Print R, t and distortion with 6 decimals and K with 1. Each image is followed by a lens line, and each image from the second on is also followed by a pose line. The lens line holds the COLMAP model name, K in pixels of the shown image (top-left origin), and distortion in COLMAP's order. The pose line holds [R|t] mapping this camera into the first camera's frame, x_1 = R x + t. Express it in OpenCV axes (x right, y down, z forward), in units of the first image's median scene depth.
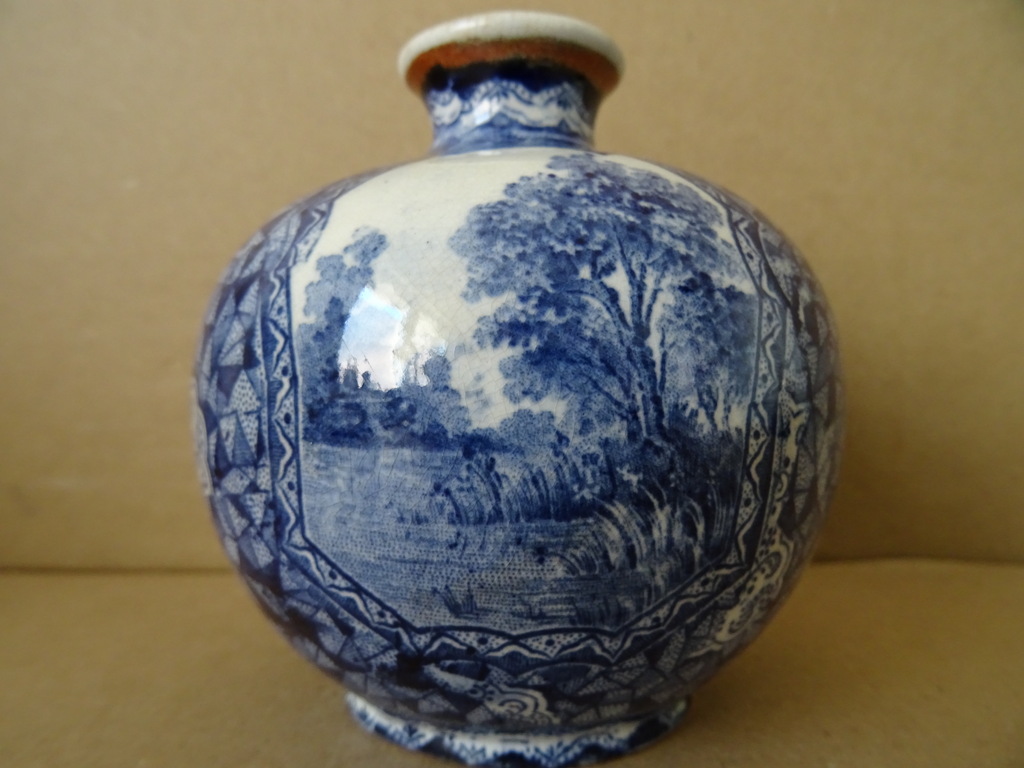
lens RADIAL K [[791.7, 0, 512.0], [0, 791.7, 384.0], [0, 0, 1]] dist [0.004537, 0.002500]
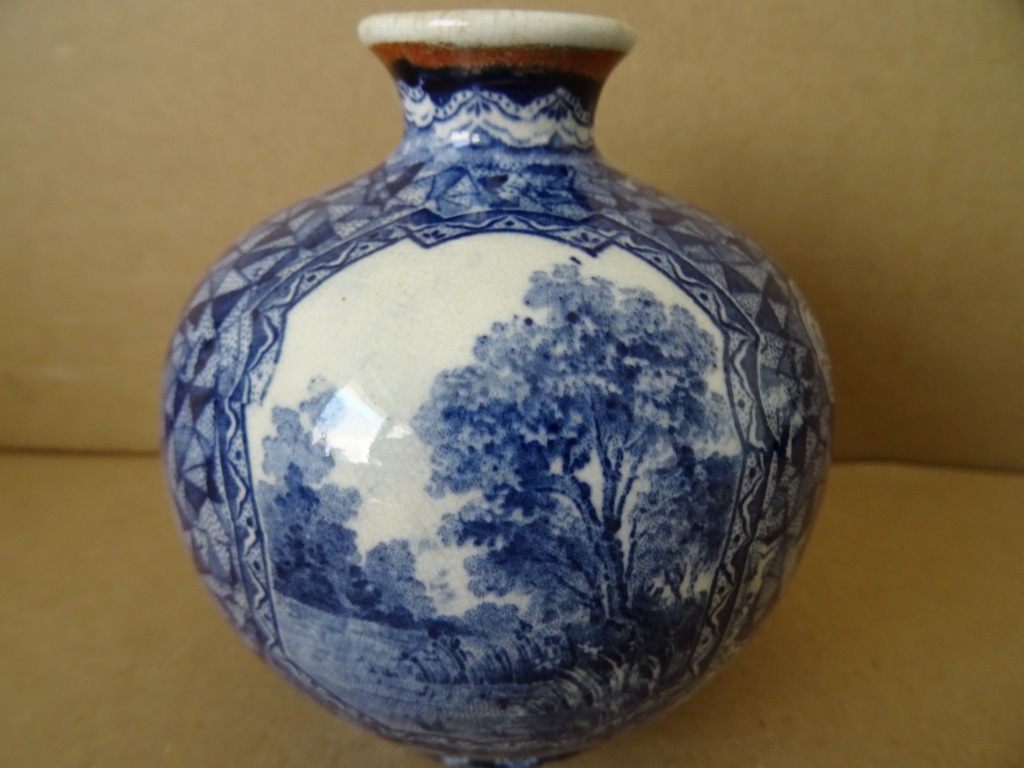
lens RADIAL K [[791.7, 0, 512.0], [0, 791.7, 384.0], [0, 0, 1]] dist [0.004537, 0.002500]
pose [[0.999674, 0.025215, -0.004046, 0.040690], [-0.021738, 0.923338, 0.383373, -0.586557], [0.013403, -0.383160, 0.923585, 0.169428]]
